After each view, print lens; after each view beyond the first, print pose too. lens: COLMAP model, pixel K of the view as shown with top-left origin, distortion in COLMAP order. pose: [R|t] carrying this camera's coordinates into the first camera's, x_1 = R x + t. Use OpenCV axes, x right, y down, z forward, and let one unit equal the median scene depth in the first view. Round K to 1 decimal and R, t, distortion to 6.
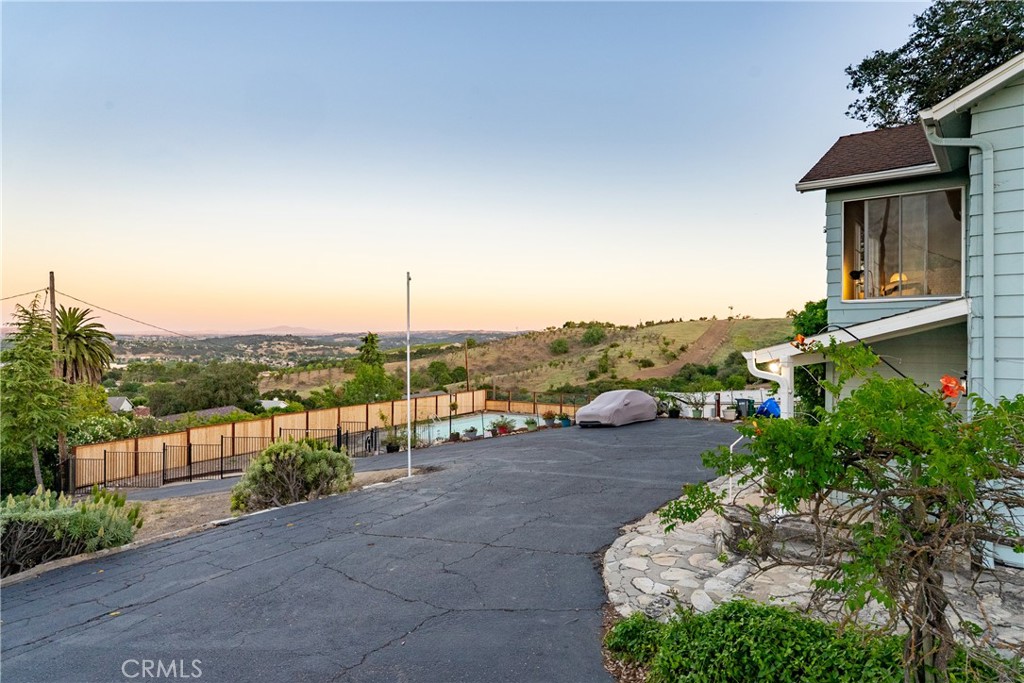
lens RADIAL K [[591.6, 0, 512.0], [0, 591.6, 341.5], [0, 0, 1]] dist [-0.020835, -0.000098]
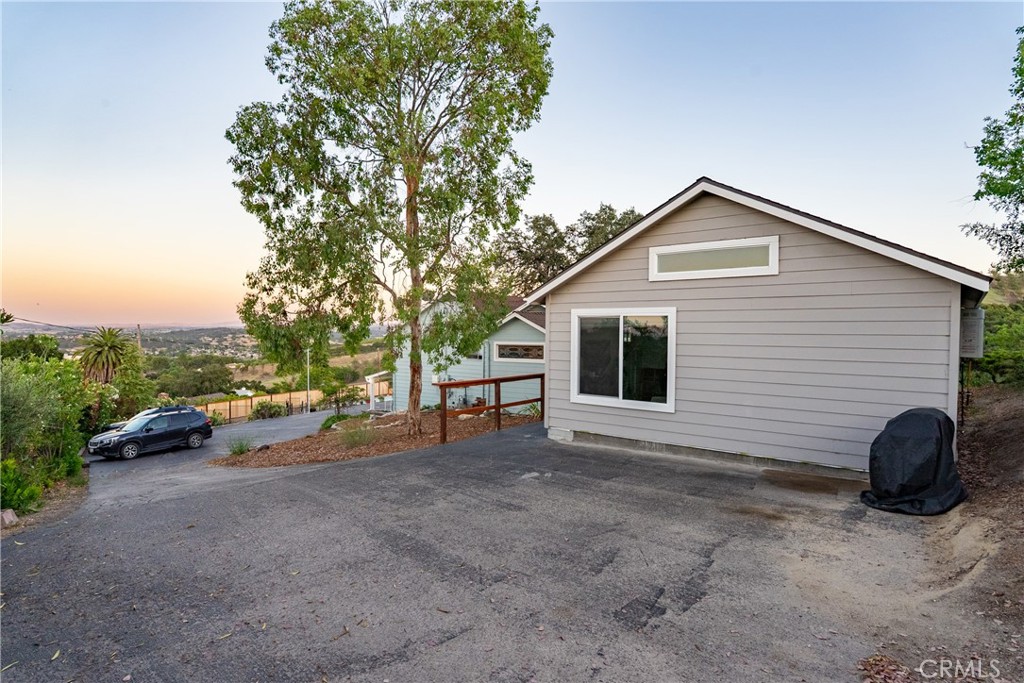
lens RADIAL K [[547.0, 0, 512.0], [0, 547.0, 341.5], [0, 0, 1]] dist [-0.021060, 0.000489]
pose [[0.996579, -0.000497, 0.082644, 0.084603], [-0.000645, 0.999905, 0.013787, -0.022707], [-0.082643, -0.013793, 0.996484, -0.244260]]
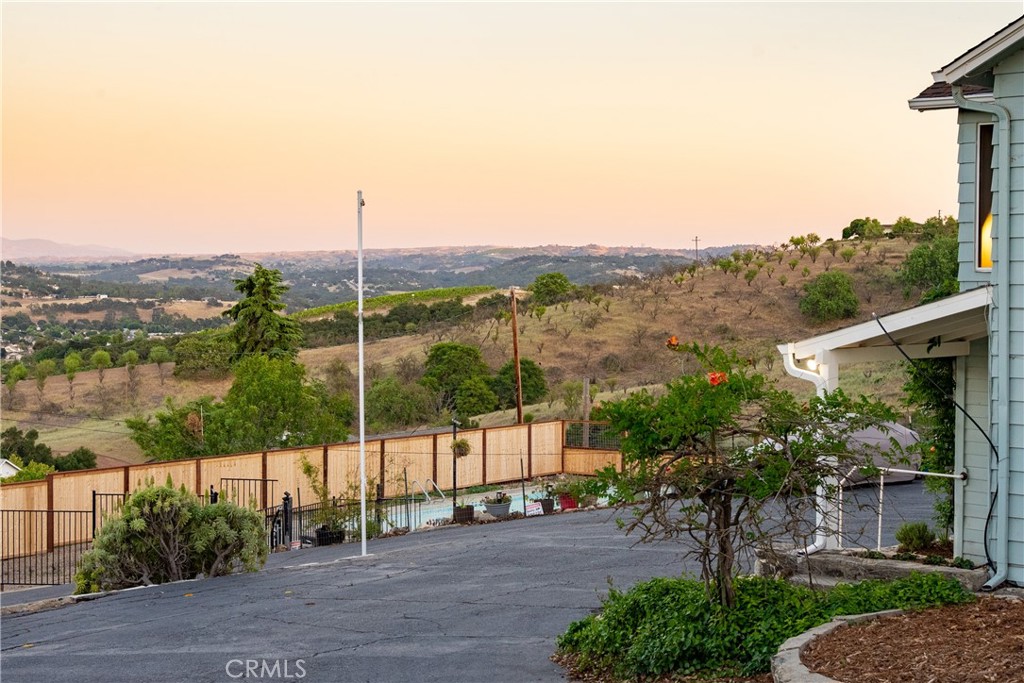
lens RADIAL K [[1852.9, 0, 512.0], [0, 1852.9, 341.5], [0, 0, 1]] dist [0.002805, 0.030701]
pose [[0.995548, -0.000533, -0.094252, 0.019064], [0.003613, 0.999465, 0.032505, -0.004825], [0.094184, -0.032701, 0.995018, -0.105215]]
